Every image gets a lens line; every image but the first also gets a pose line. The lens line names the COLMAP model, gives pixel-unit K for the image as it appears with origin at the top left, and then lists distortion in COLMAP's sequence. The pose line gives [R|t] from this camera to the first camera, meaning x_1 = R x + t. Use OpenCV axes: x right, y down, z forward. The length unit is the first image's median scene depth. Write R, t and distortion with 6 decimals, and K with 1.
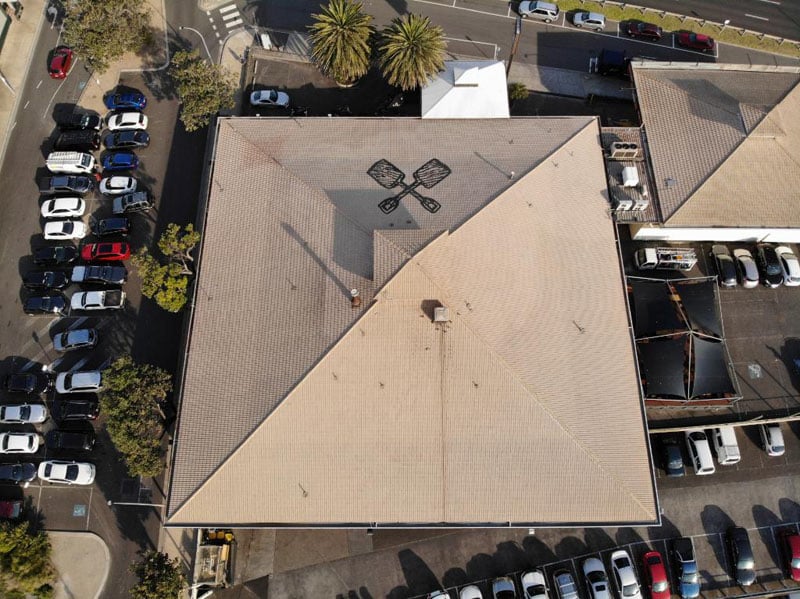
lens RADIAL K [[596.3, 0, 400.0], [0, 596.3, 299.5], [0, 0, 1]] dist [0.111592, -0.277276]
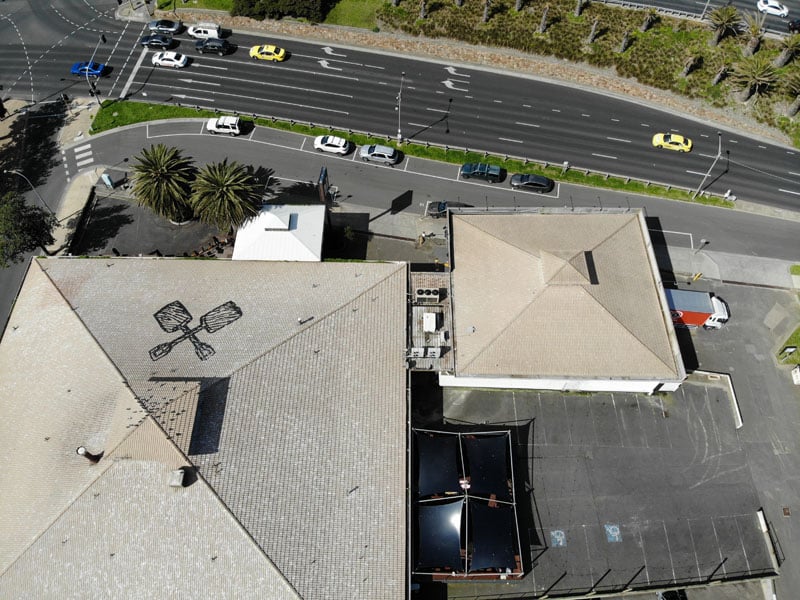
lens RADIAL K [[583.0, 0, 400.0], [0, 583.0, 300.0], [0, 0, 1]] dist [0.137192, -0.322600]
pose [[0.999861, 0.016589, 0.001555, 0.341167], [-0.016090, 0.985609, -0.168274, -0.081235], [-0.004324, 0.168225, 0.985739, 0.051214]]
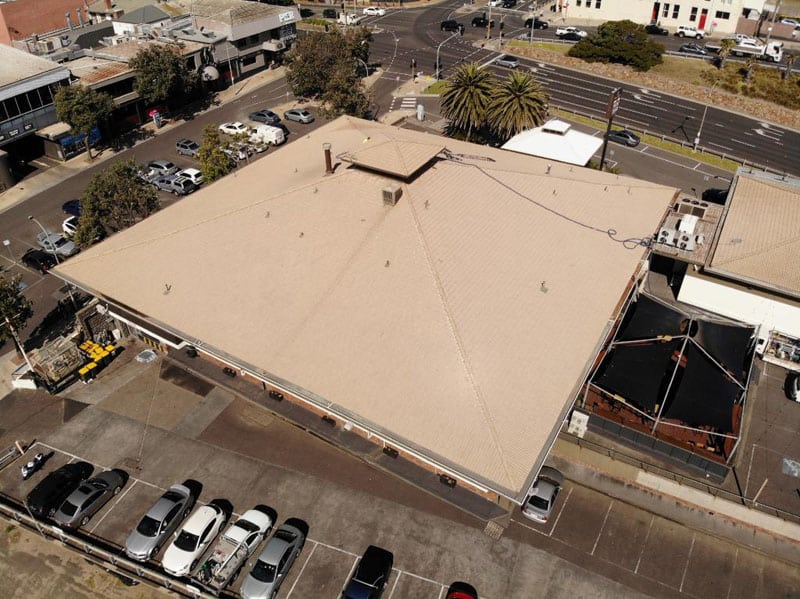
lens RADIAL K [[590.5, 0, 399.8], [0, 590.5, 293.9], [0, 0, 1]] dist [0.026820, -0.127047]
pose [[0.850332, 0.308674, -0.426211, 0.434201], [-0.485977, 0.771324, -0.410958, 0.433176], [0.201895, 0.556579, 0.805890, 0.303075]]
